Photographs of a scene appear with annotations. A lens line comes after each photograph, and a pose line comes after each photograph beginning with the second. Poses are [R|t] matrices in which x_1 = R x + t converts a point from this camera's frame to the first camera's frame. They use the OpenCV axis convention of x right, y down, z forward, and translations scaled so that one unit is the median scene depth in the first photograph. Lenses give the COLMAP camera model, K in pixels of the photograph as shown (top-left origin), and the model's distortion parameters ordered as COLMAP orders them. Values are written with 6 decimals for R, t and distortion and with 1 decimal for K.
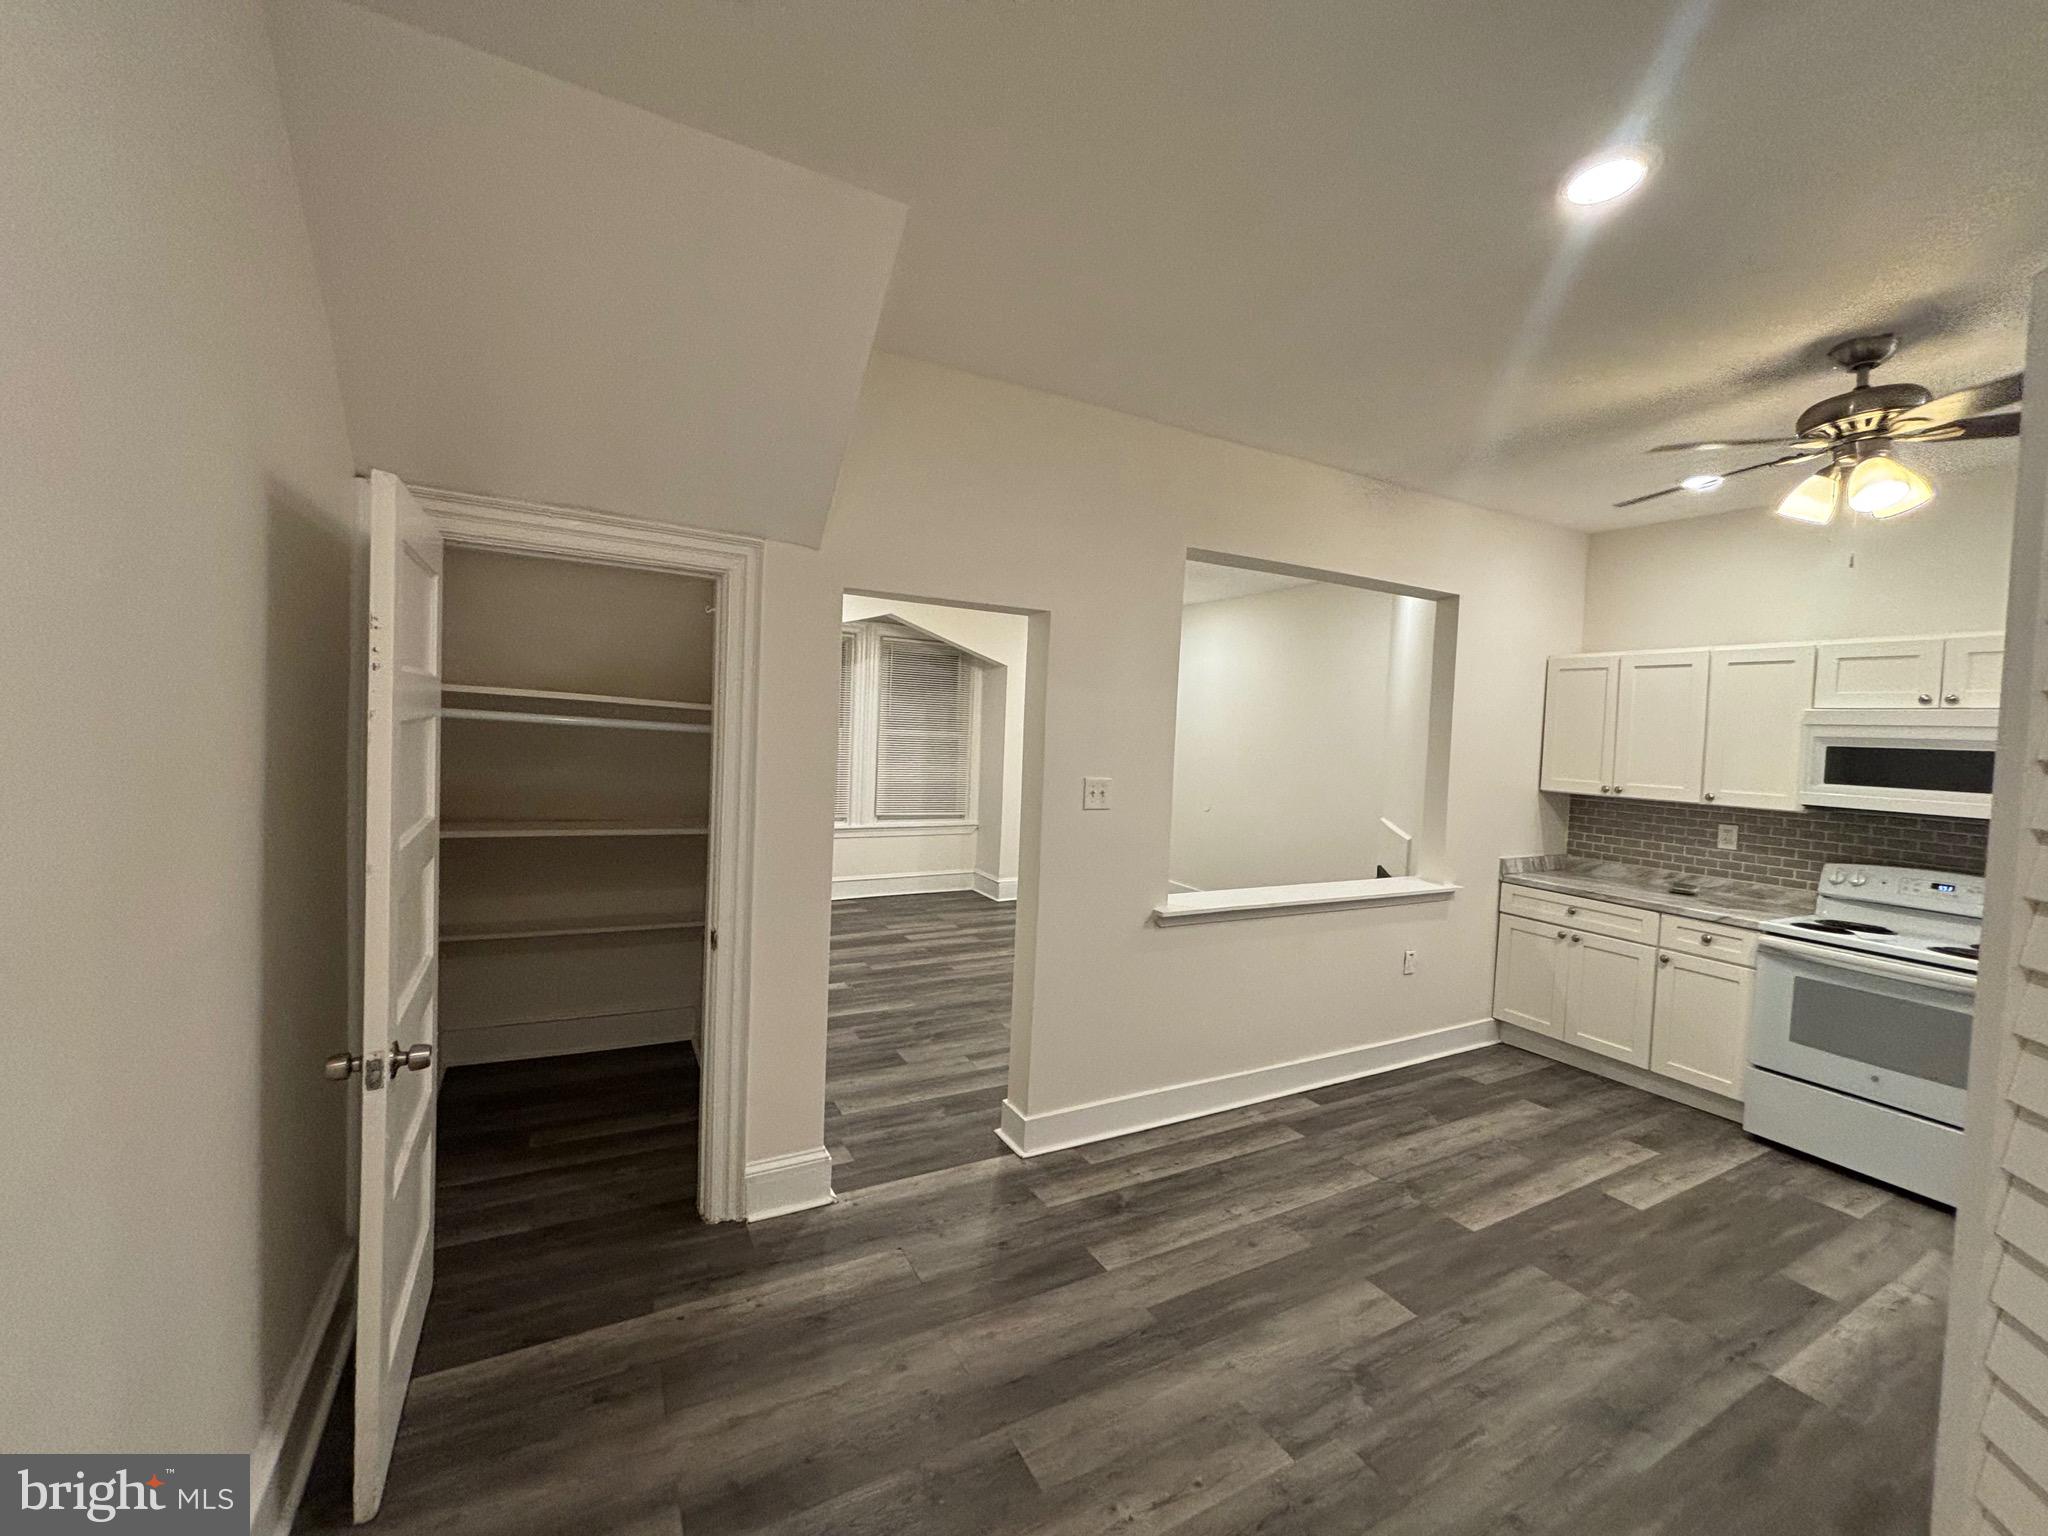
lens RADIAL K [[828.2, 0, 1022.2], [0, 828.2, 758.3], [0, 0, 1]] dist [0.005306, 0.000347]
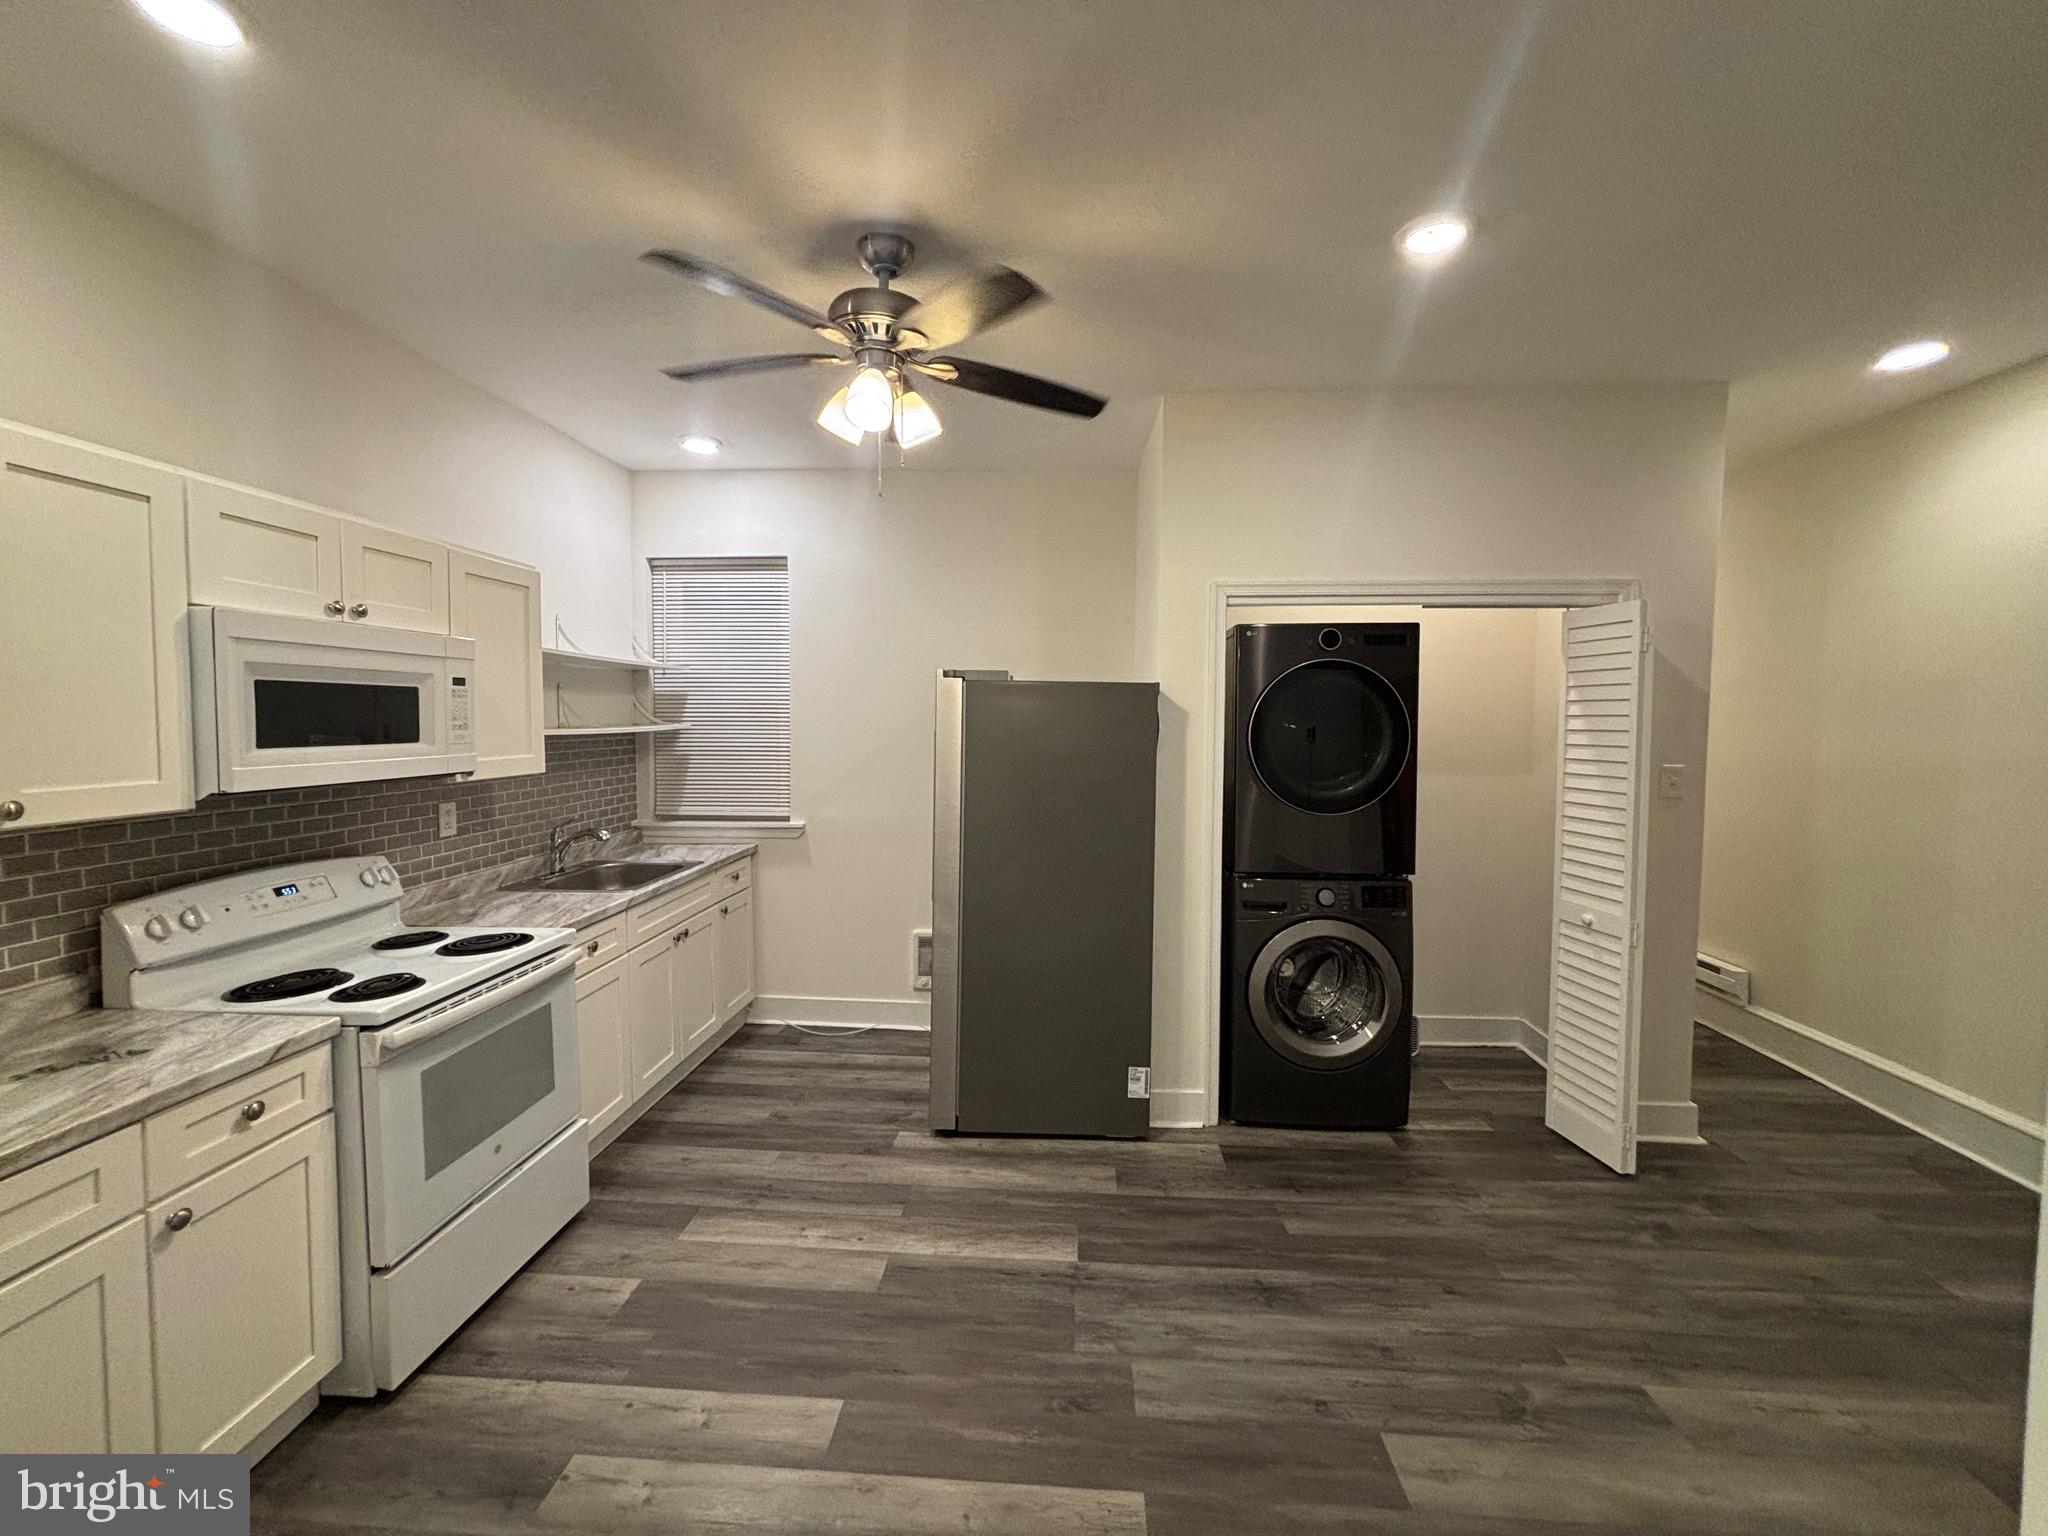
lens RADIAL K [[828.2, 0, 1023.1], [0, 828.2, 757.2], [0, 0, 1]] dist [0.005306, 0.000347]
pose [[-0.842443, -0.068836, 0.534370, 0.284519], [-0.016666, 0.994660, 0.101855, -0.031120], [-0.538527, 0.076901, -0.839092, 1.332044]]
